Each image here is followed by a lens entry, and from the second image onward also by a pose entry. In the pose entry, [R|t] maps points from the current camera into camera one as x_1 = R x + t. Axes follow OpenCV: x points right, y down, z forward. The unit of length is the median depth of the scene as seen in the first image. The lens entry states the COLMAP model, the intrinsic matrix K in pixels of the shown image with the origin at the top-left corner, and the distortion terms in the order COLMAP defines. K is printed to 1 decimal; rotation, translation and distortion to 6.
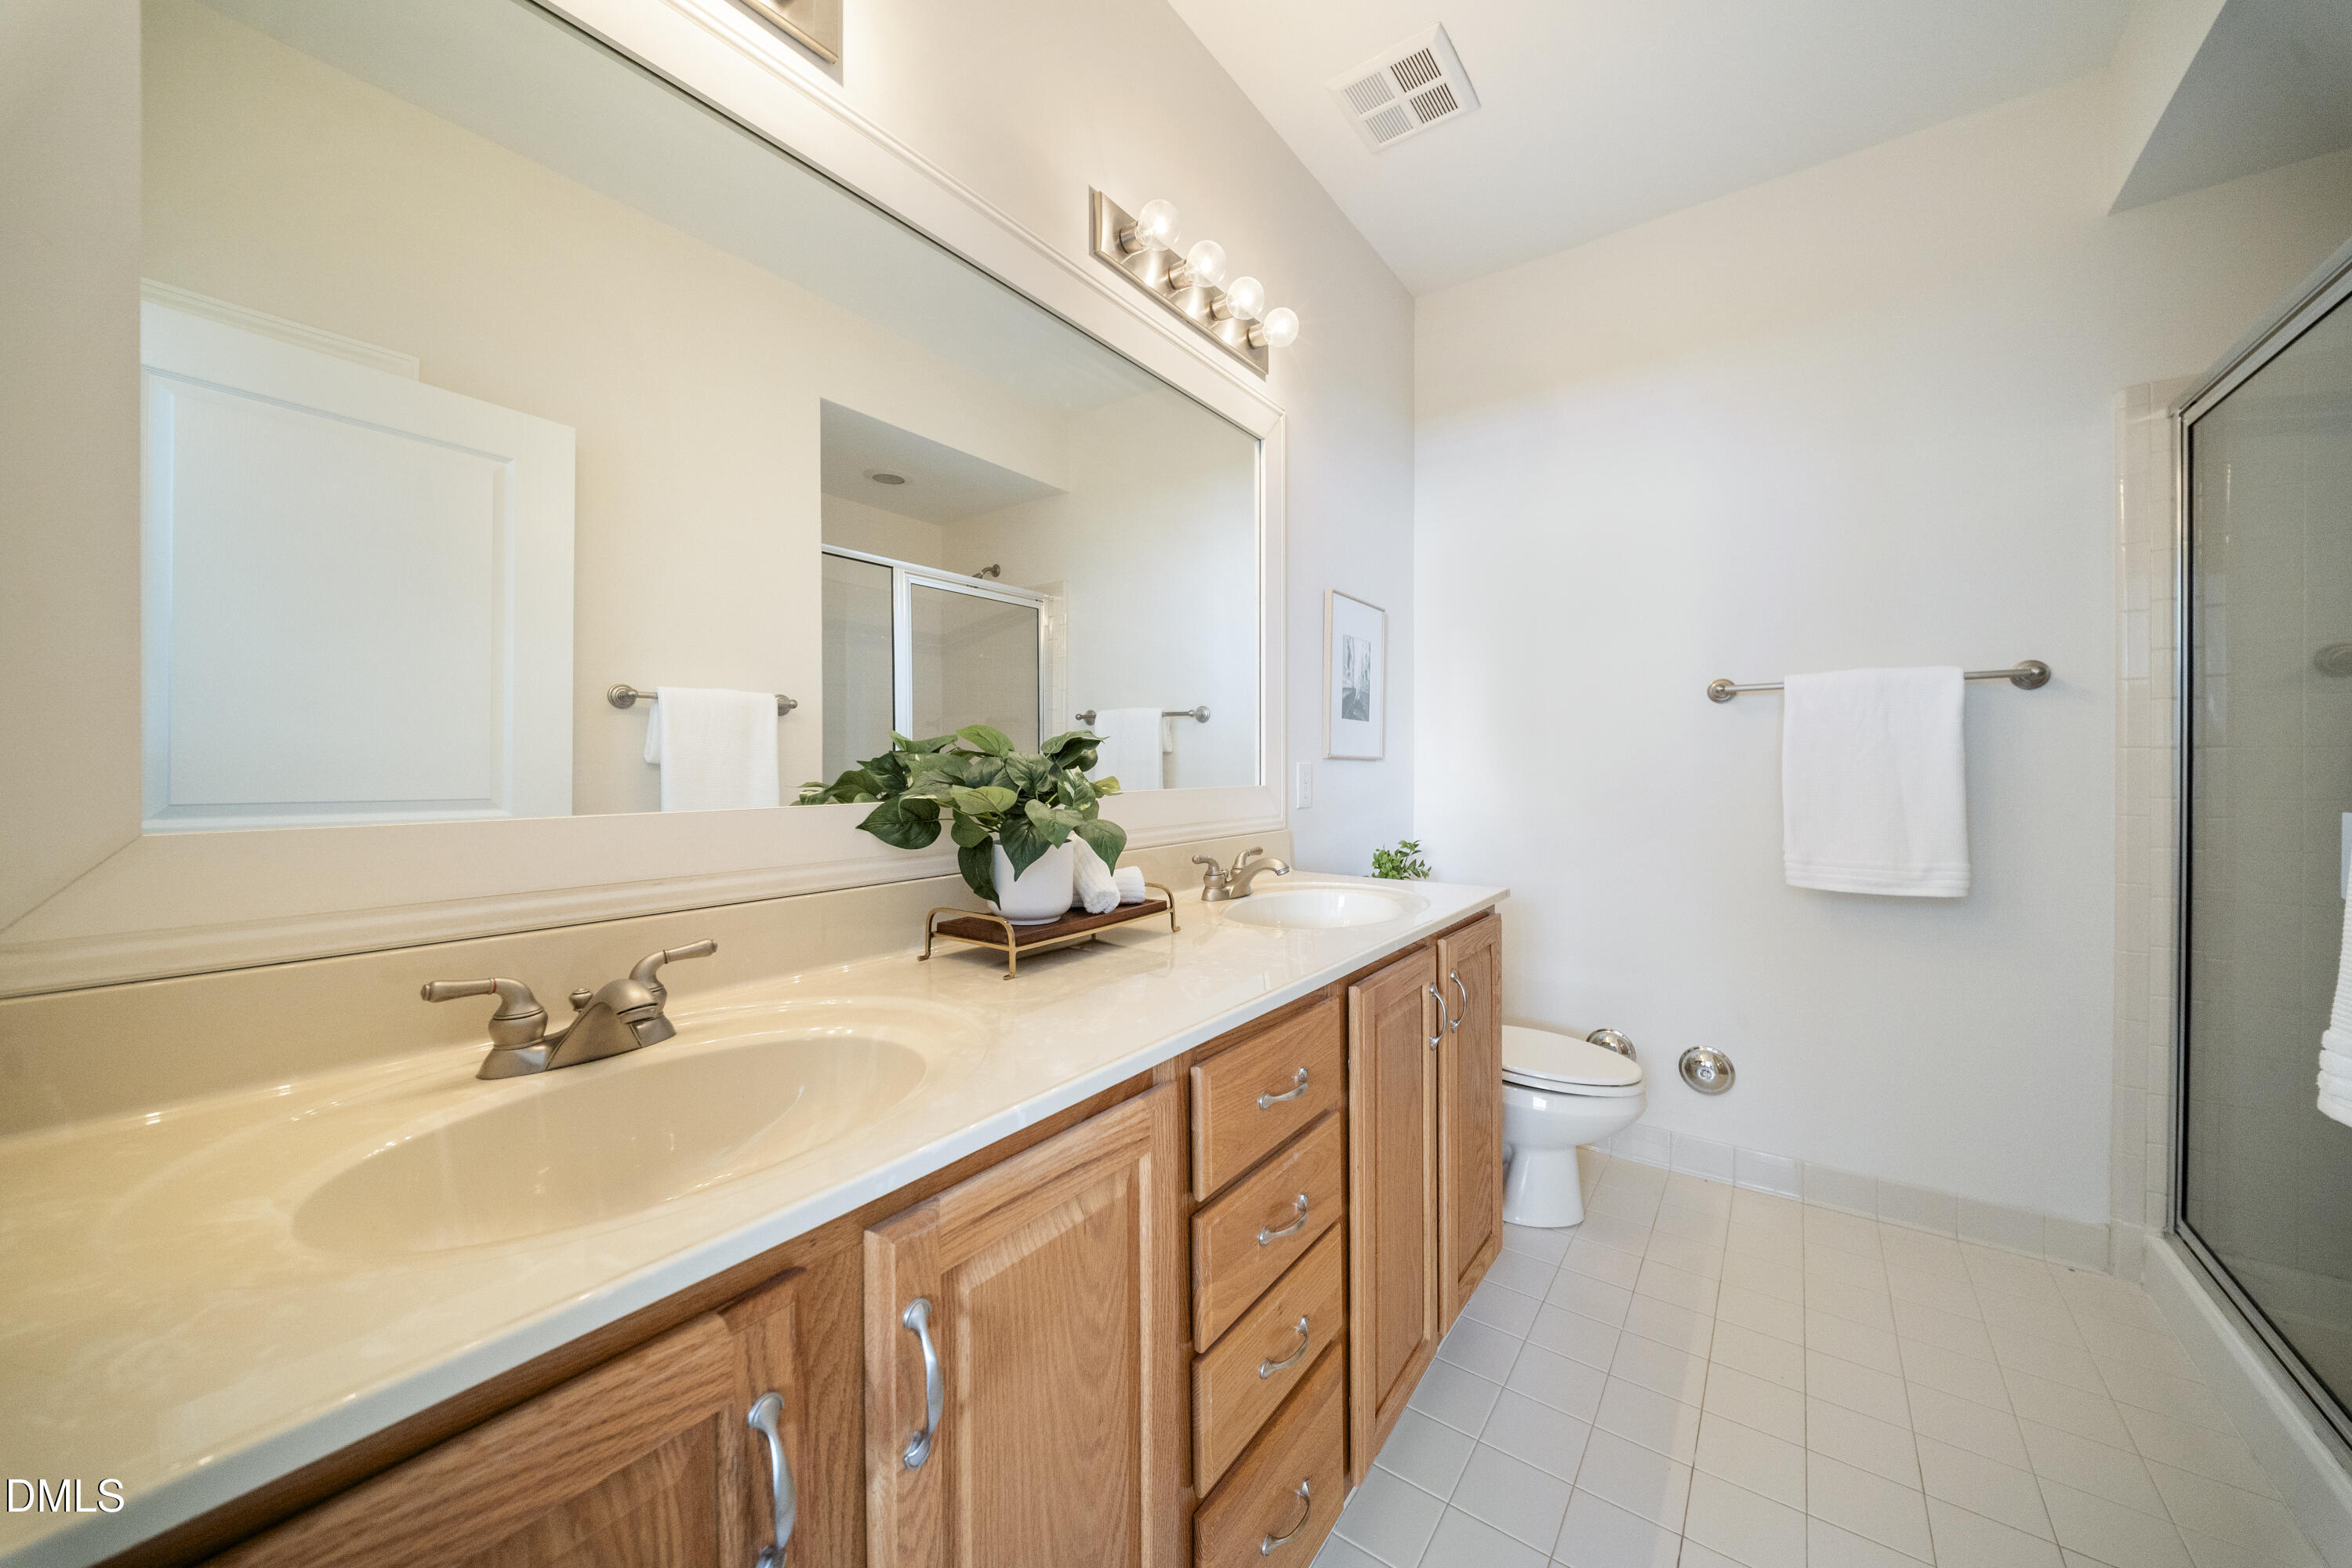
lens RADIAL K [[843.7, 0, 1176.5], [0, 843.7, 777.2], [0, 0, 1]] dist [-0.000602, -0.000172]
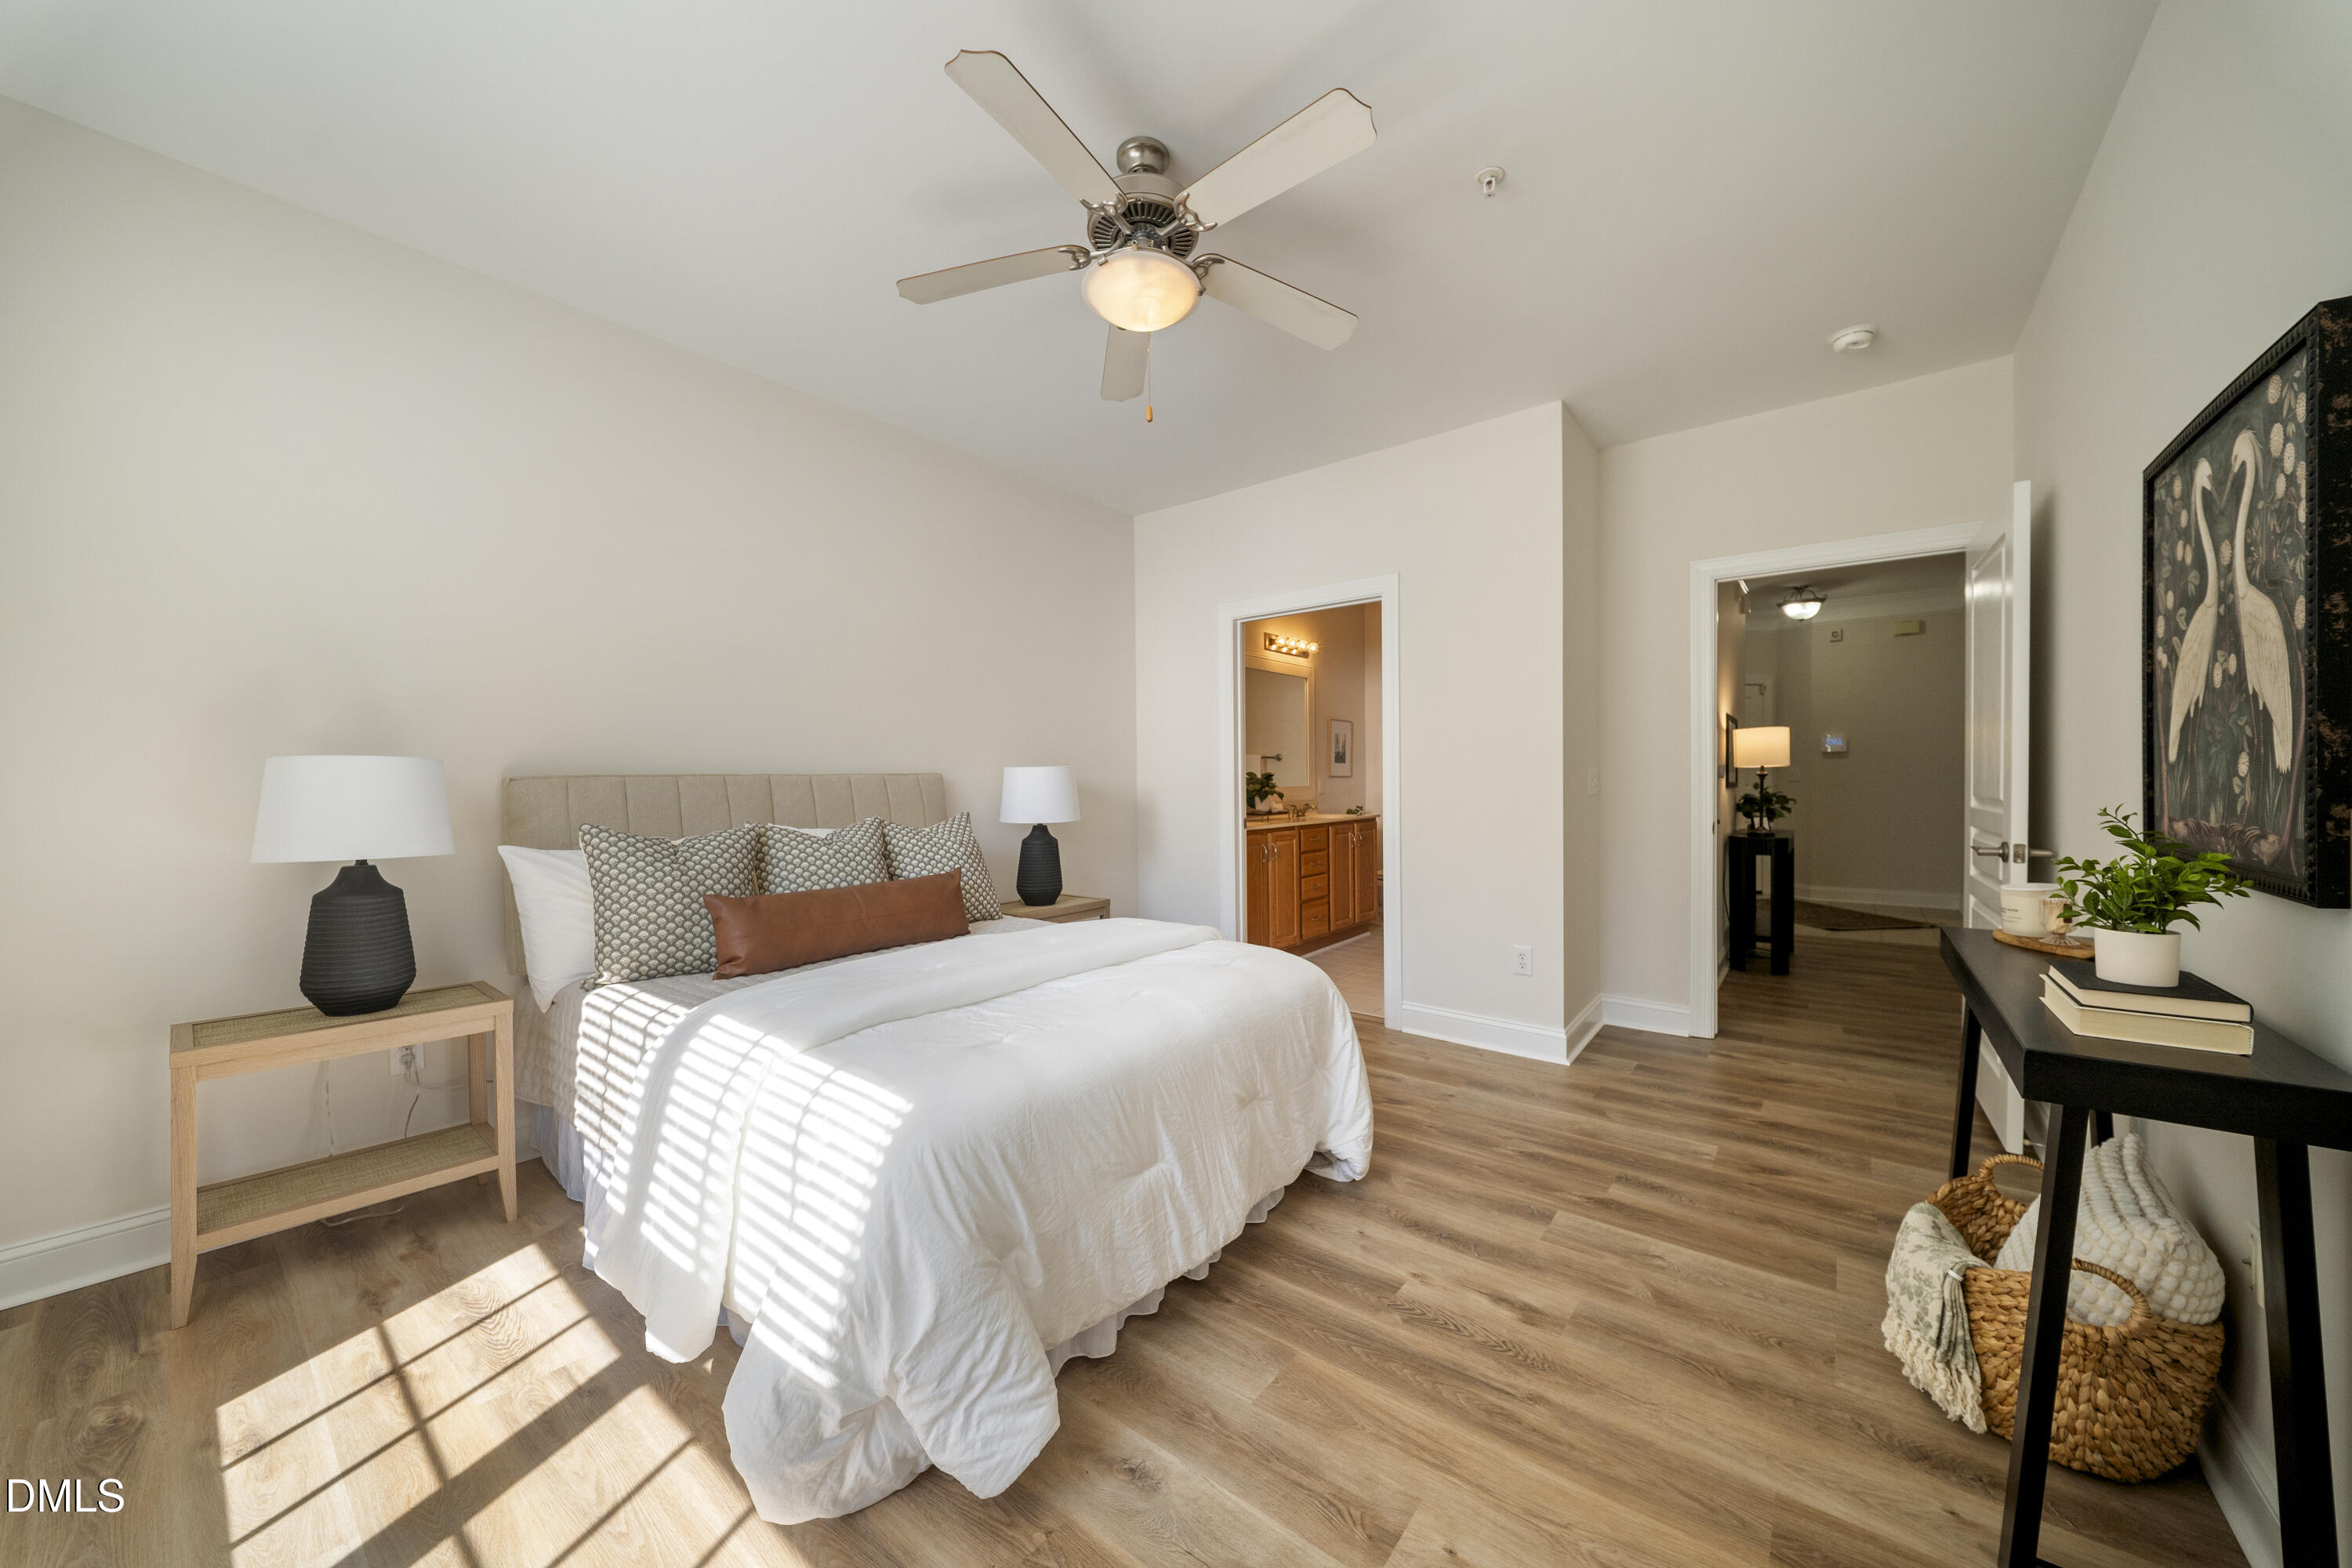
lens RADIAL K [[843.7, 0, 1176.5], [0, 843.7, 777.2], [0, 0, 1]] dist [-0.000602, -0.000172]
pose [[0.999280, -0.011496, -0.036169, -0.337533], [0.010847, 0.999777, -0.018107, 0.036670], [0.036369, 0.017701, 0.999182, -2.665160]]
